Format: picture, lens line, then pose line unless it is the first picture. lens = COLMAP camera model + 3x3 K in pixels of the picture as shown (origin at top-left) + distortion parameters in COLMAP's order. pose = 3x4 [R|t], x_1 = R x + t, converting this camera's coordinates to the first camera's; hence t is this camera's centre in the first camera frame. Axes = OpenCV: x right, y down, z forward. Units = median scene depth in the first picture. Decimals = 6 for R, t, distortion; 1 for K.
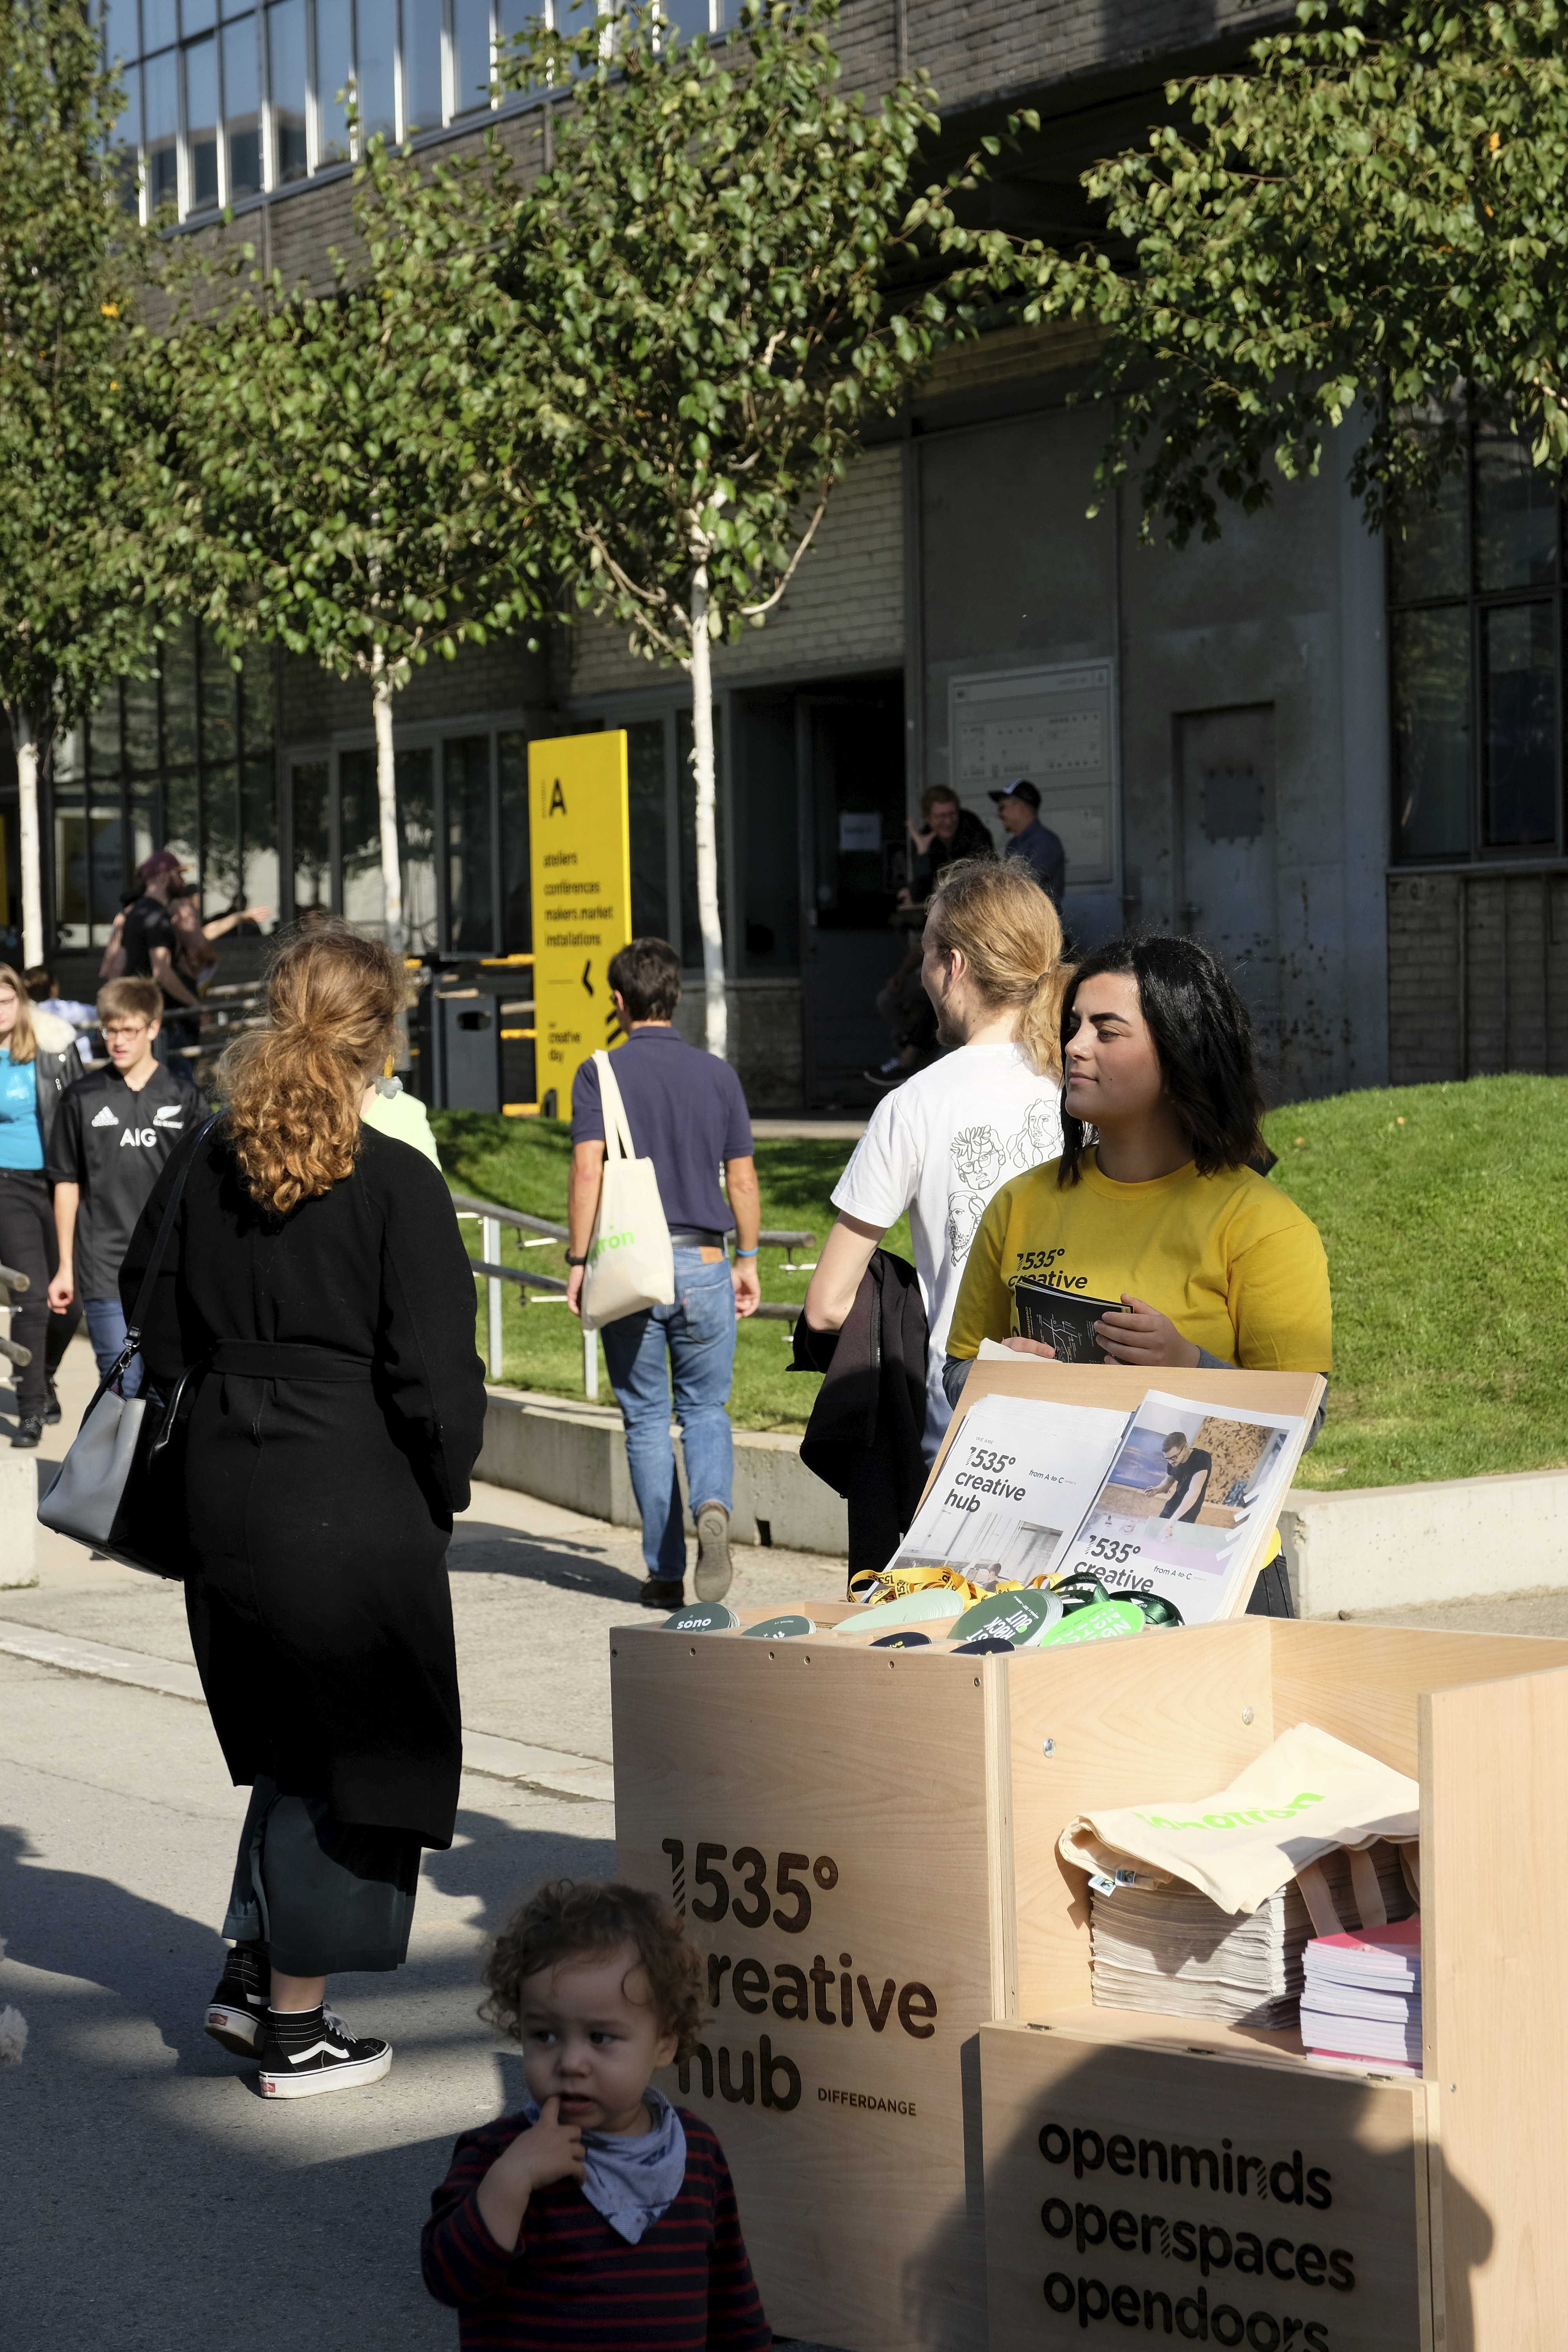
lens RADIAL K [[5206.0, 0, 862.8], [0, 5206.0, 1212.8], [0, 0, 1]] dist [0.181836, 0.000000]
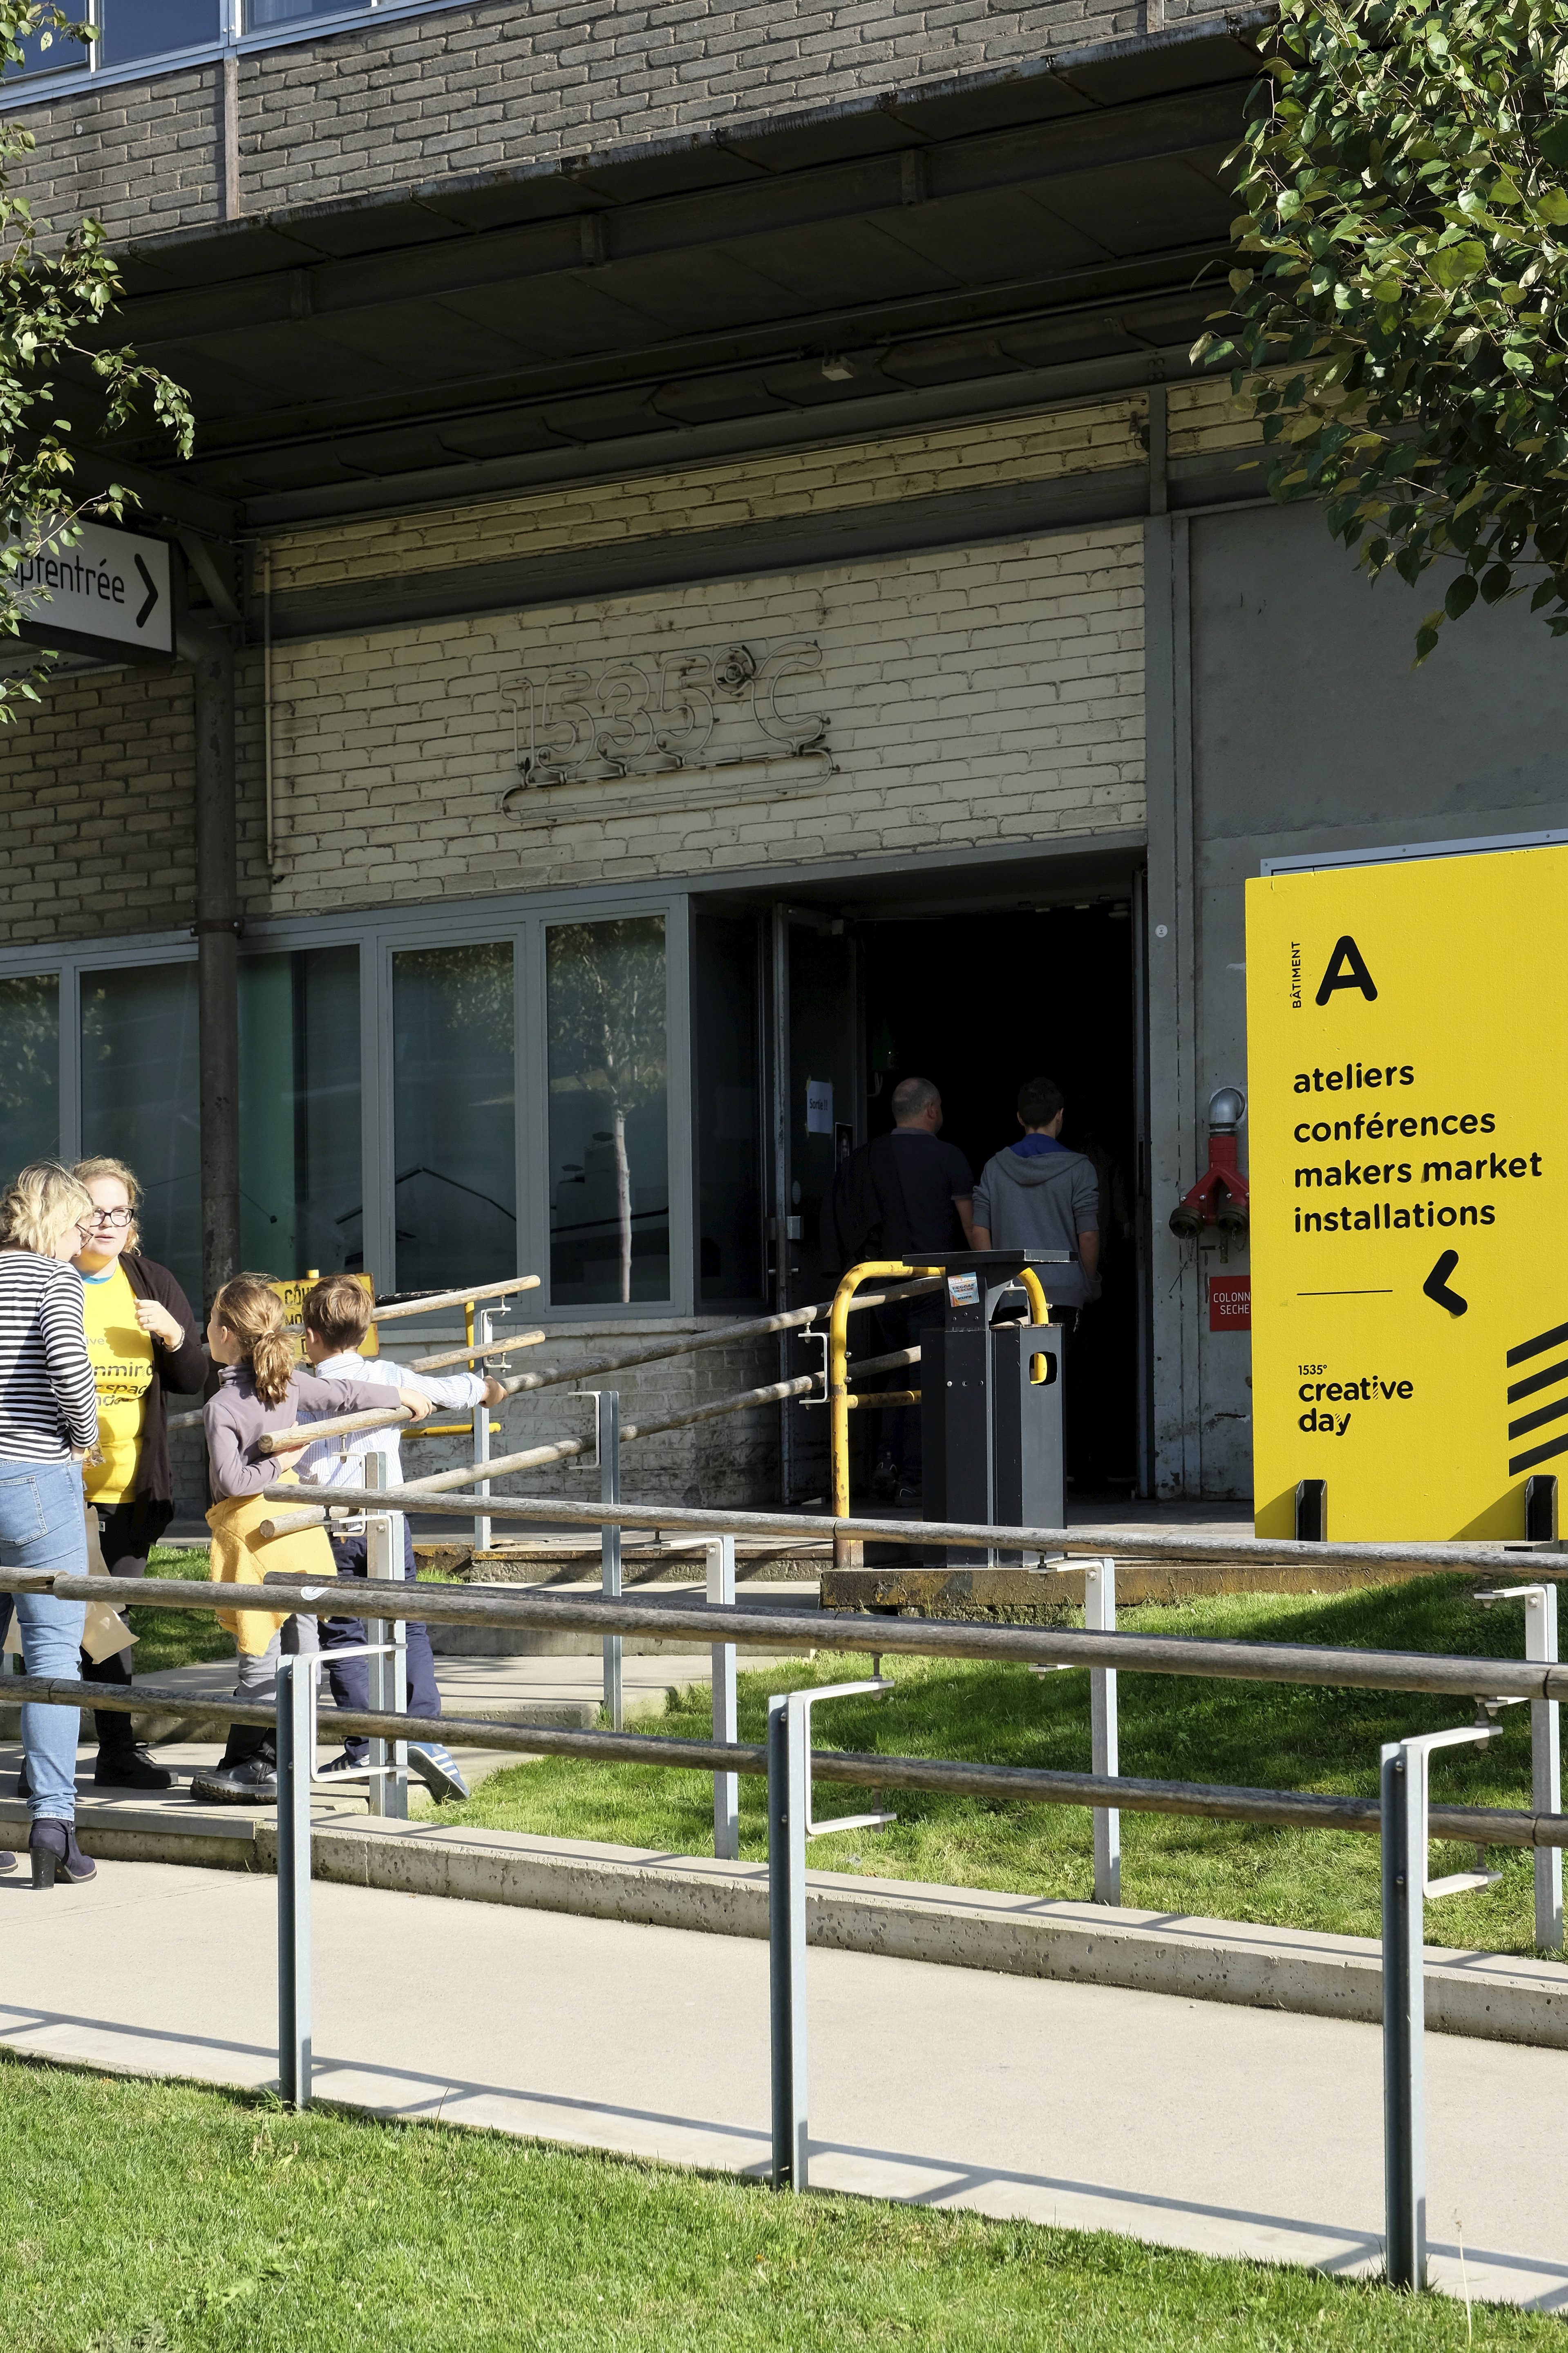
lens RADIAL K [[3710.7, 0, 784.1], [0, 3710.7, 1177.0], [0, 0, 1]] dist [0.021694, 0.000000]
pose [[0.829771, 0.000934, 0.558103, -0.318462], [0.054867, 0.995018, -0.083240, -0.025556], [-0.555400, 0.099691, 0.825586, 0.668447]]
